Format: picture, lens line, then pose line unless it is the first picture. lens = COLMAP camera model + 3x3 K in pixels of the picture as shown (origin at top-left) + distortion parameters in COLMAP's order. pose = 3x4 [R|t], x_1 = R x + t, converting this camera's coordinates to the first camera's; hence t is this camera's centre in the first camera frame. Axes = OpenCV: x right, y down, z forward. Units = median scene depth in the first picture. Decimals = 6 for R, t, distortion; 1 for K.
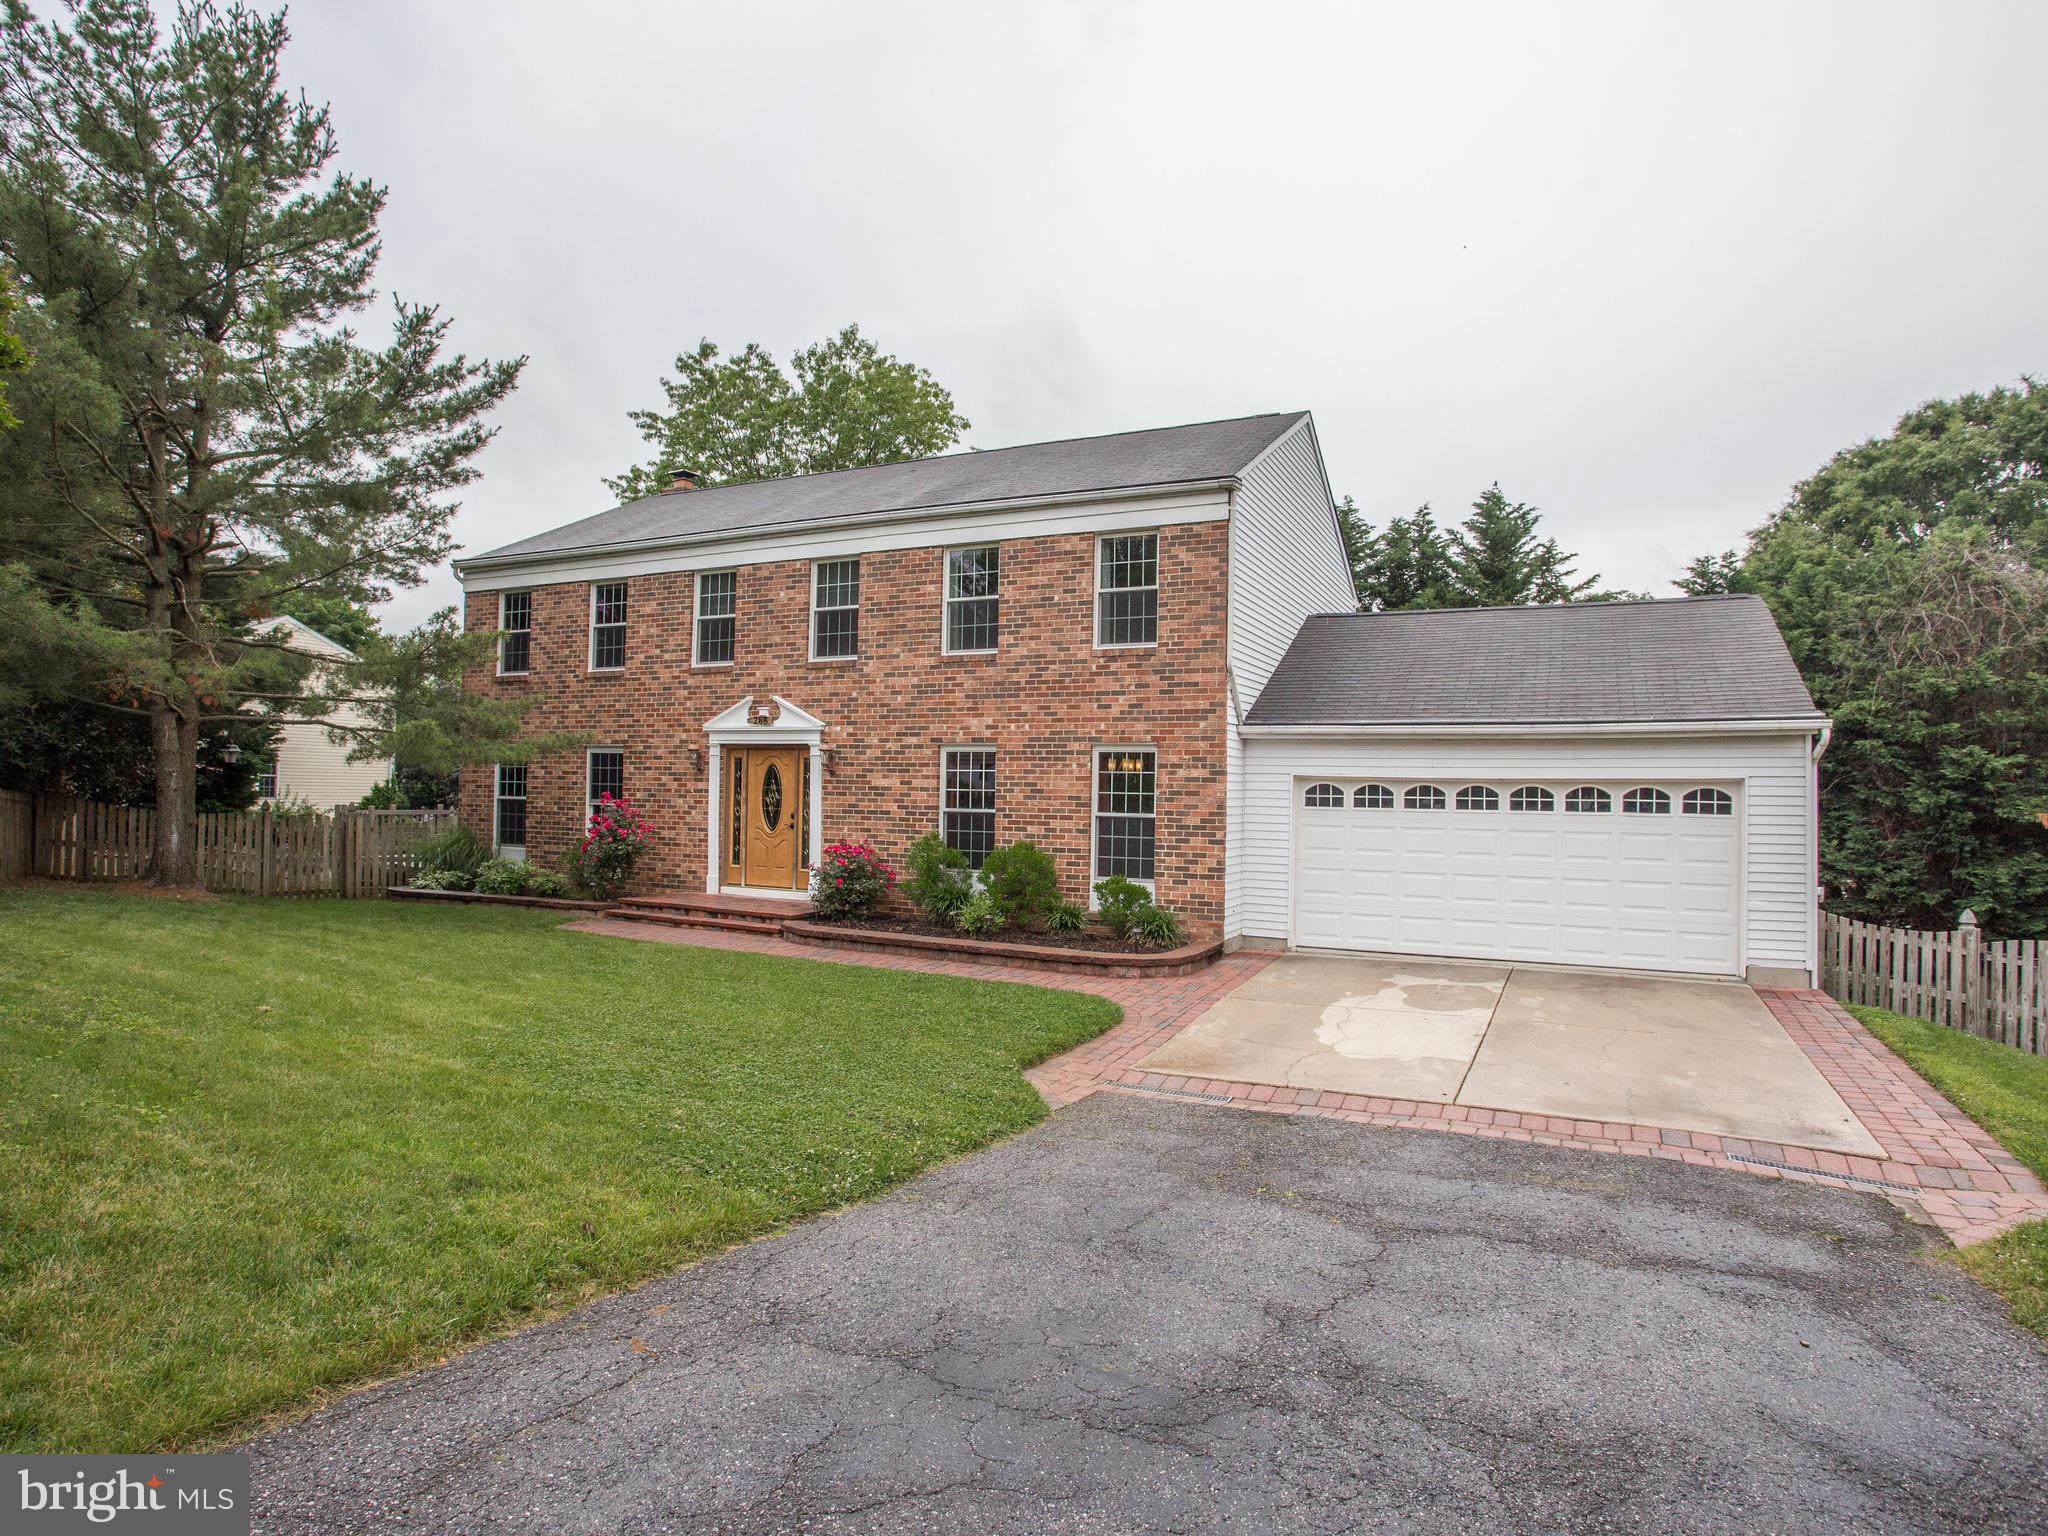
lens RADIAL K [[1186.5, 0, 1013.0], [0, 1186.5, 805.1], [0, 0, 1]] dist [-0.066346, 0.031135]
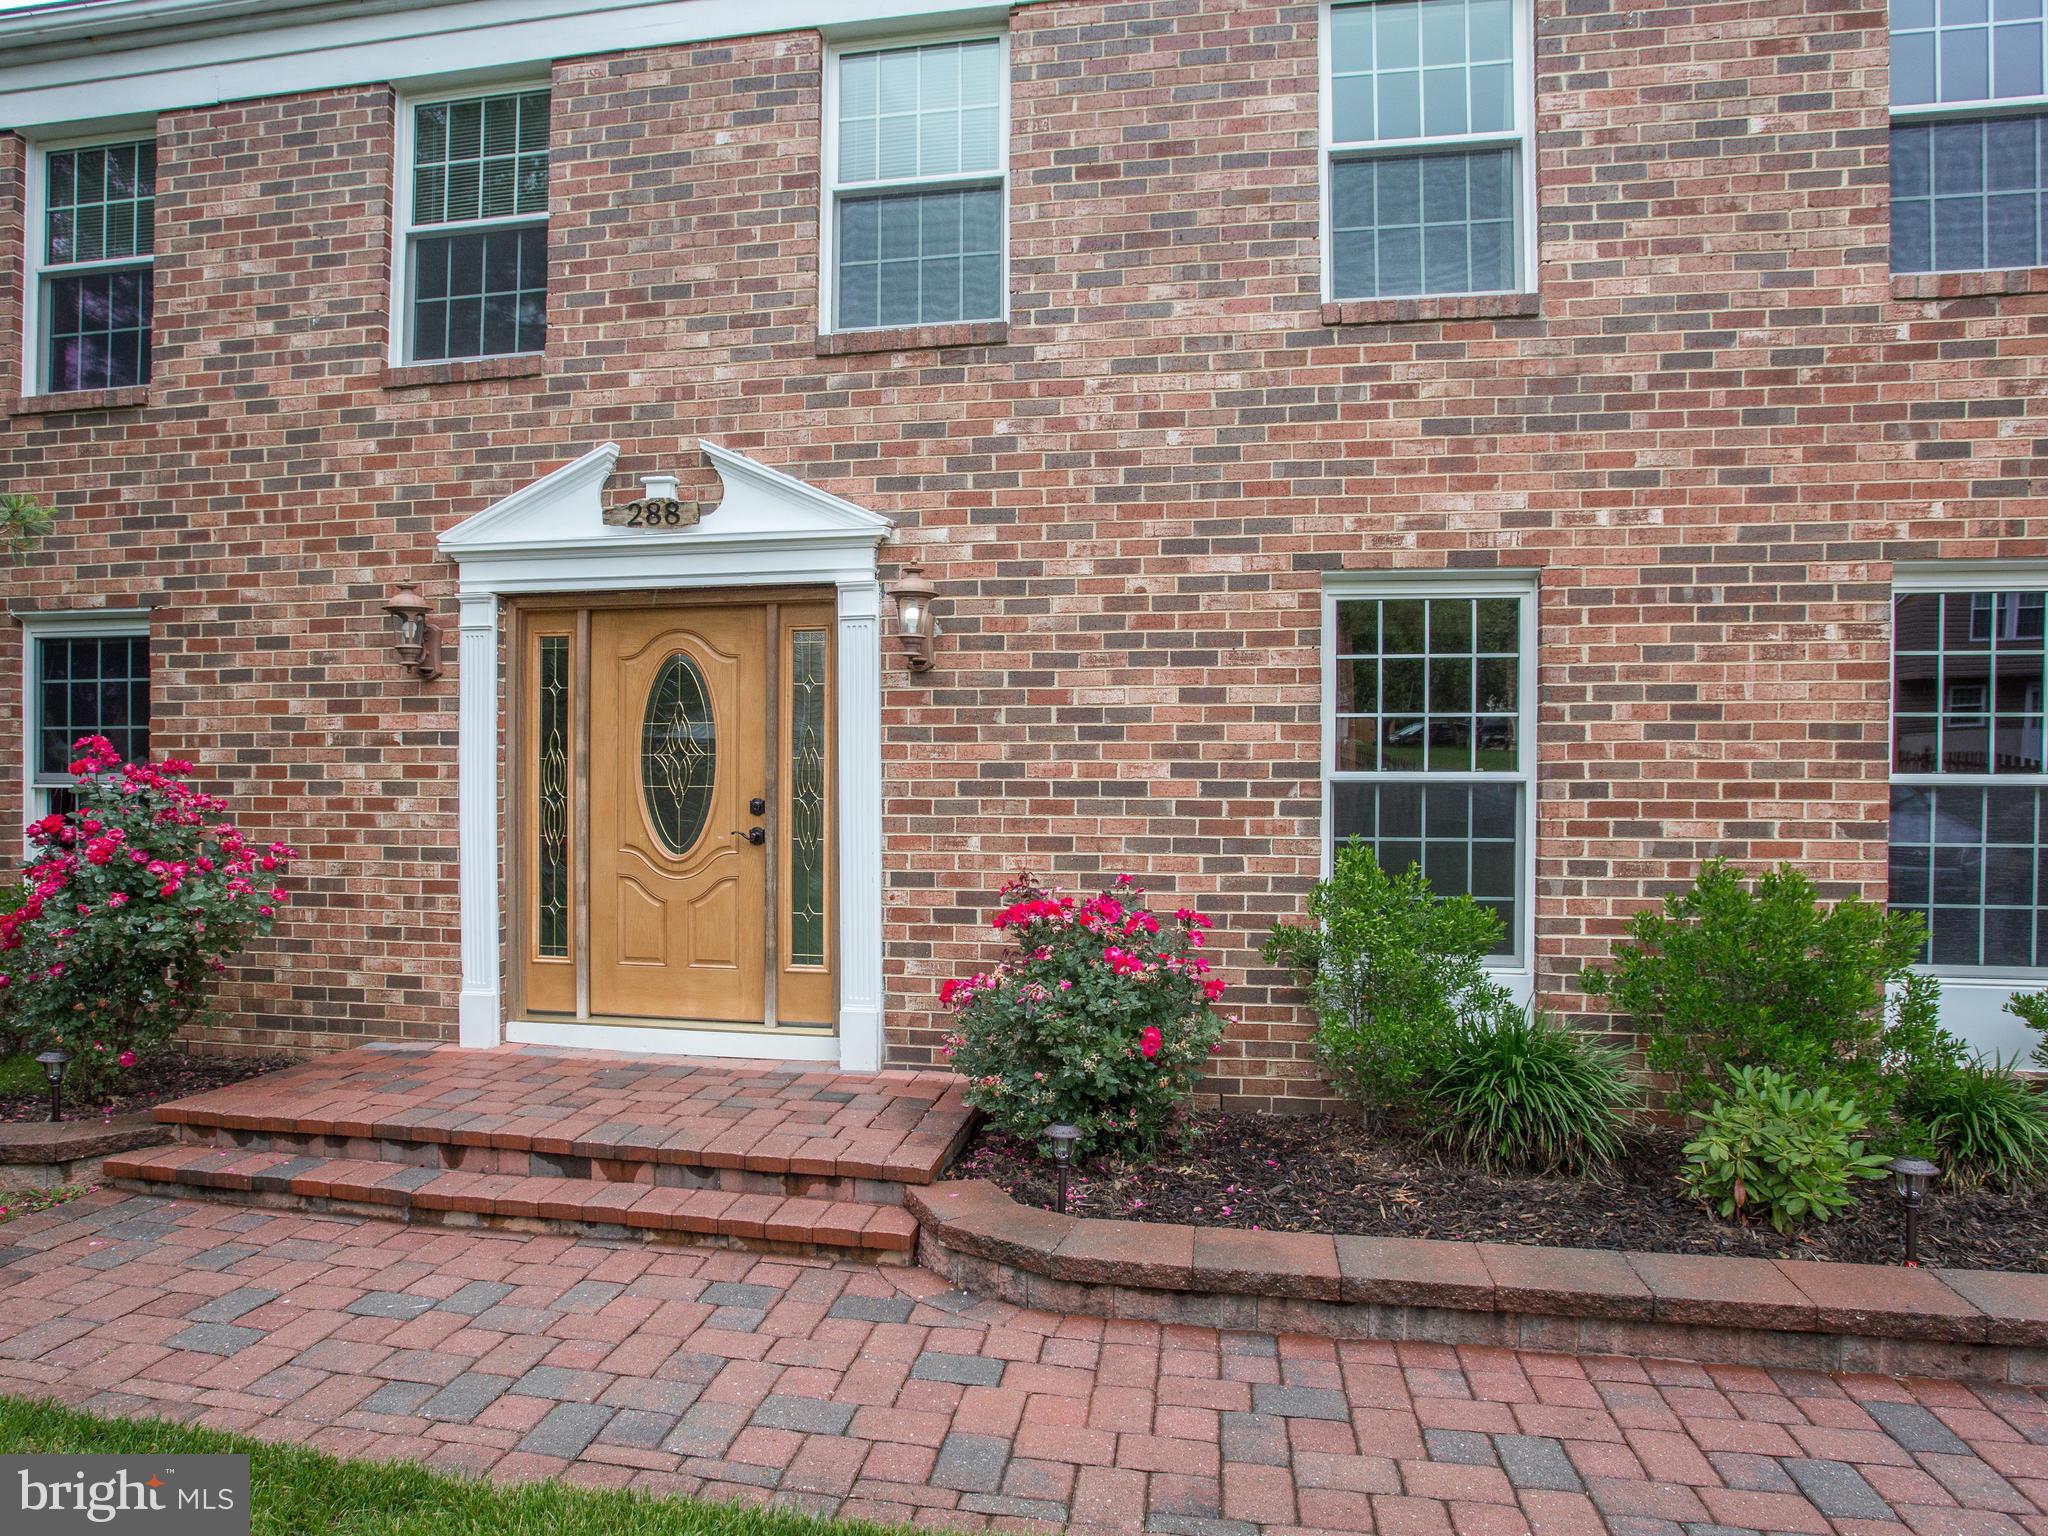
lens RADIAL K [[1186.5, 0, 1013.0], [0, 1186.5, 805.1], [0, 0, 1]] dist [-0.066346, 0.031135]
pose [[0.939666, -0.018683, 0.341582, -0.241092], [0.016232, 0.999818, 0.010031, 0.006899], [-0.341707, -0.003881, 0.939799, 0.687146]]
